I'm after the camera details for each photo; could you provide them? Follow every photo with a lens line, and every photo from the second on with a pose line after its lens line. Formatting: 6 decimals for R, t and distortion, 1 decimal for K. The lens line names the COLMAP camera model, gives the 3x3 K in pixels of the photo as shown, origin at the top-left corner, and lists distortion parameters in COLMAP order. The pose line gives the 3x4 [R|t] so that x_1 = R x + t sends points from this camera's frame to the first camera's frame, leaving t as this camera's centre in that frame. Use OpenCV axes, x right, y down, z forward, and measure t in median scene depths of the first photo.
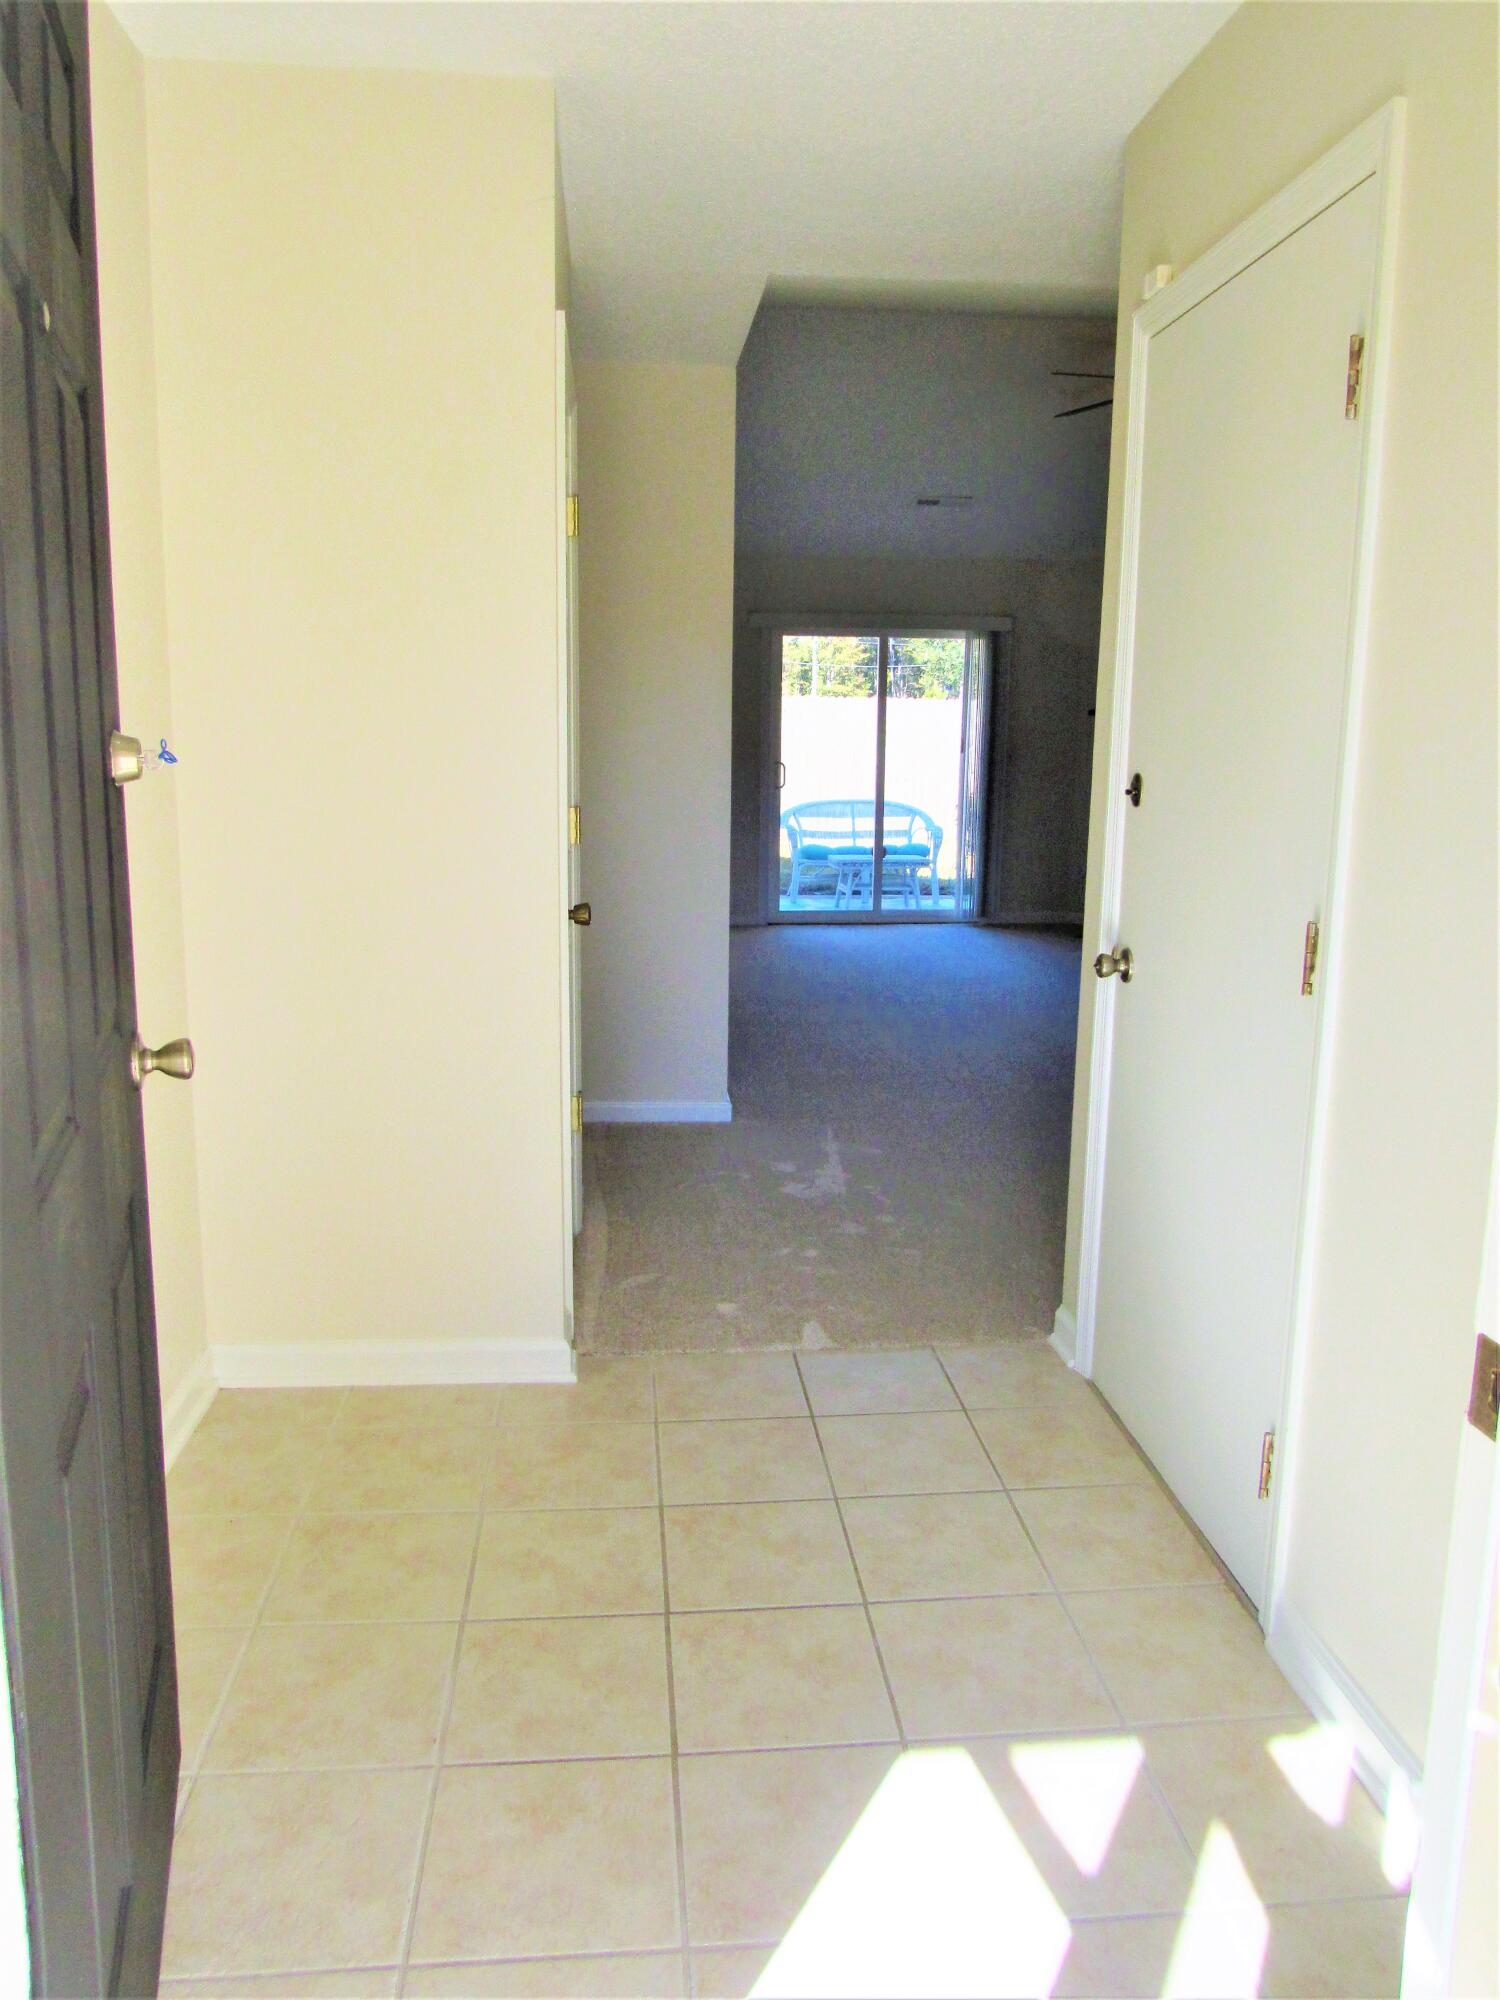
lens RADIAL K [[1443.1, 0, 753.6], [0, 1443.1, 999.5], [0, 0, 1]] dist [-0.023003, 0.020252]
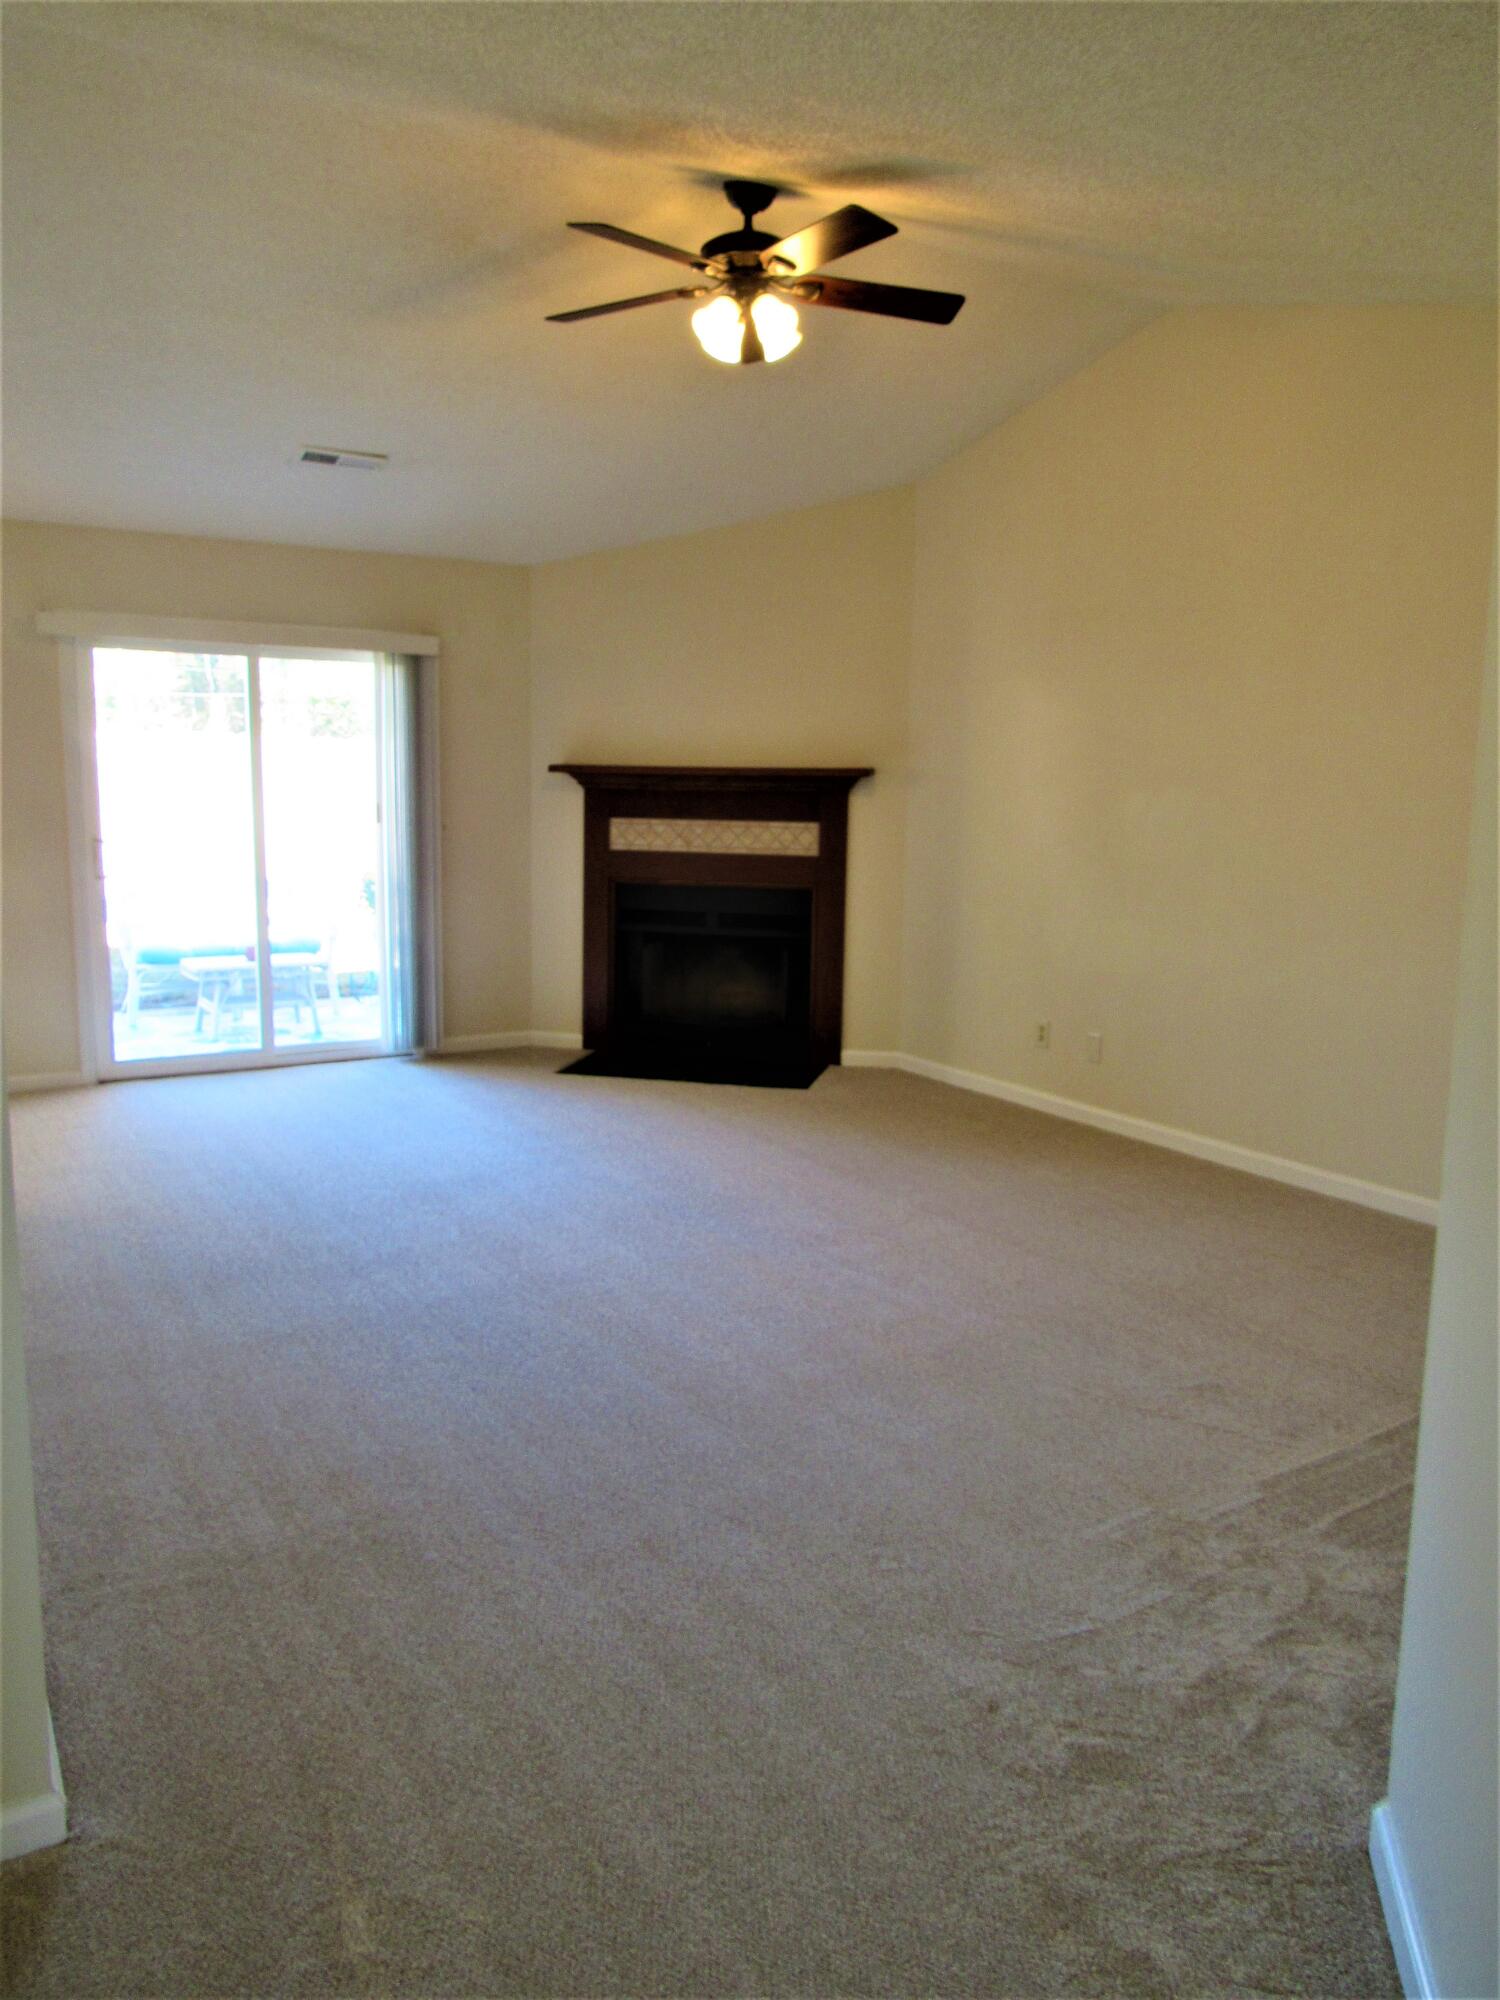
lens RADIAL K [[1443.1, 0, 753.1], [0, 1443.1, 992.1], [0, 0, 1]] dist [-0.023003, 0.020252]
pose [[0.901966, -0.066283, 0.426689, 0.001719], [0.077543, 0.996948, -0.009047, -0.064505], [-0.424787, 0.041247, 0.904353, 0.270367]]
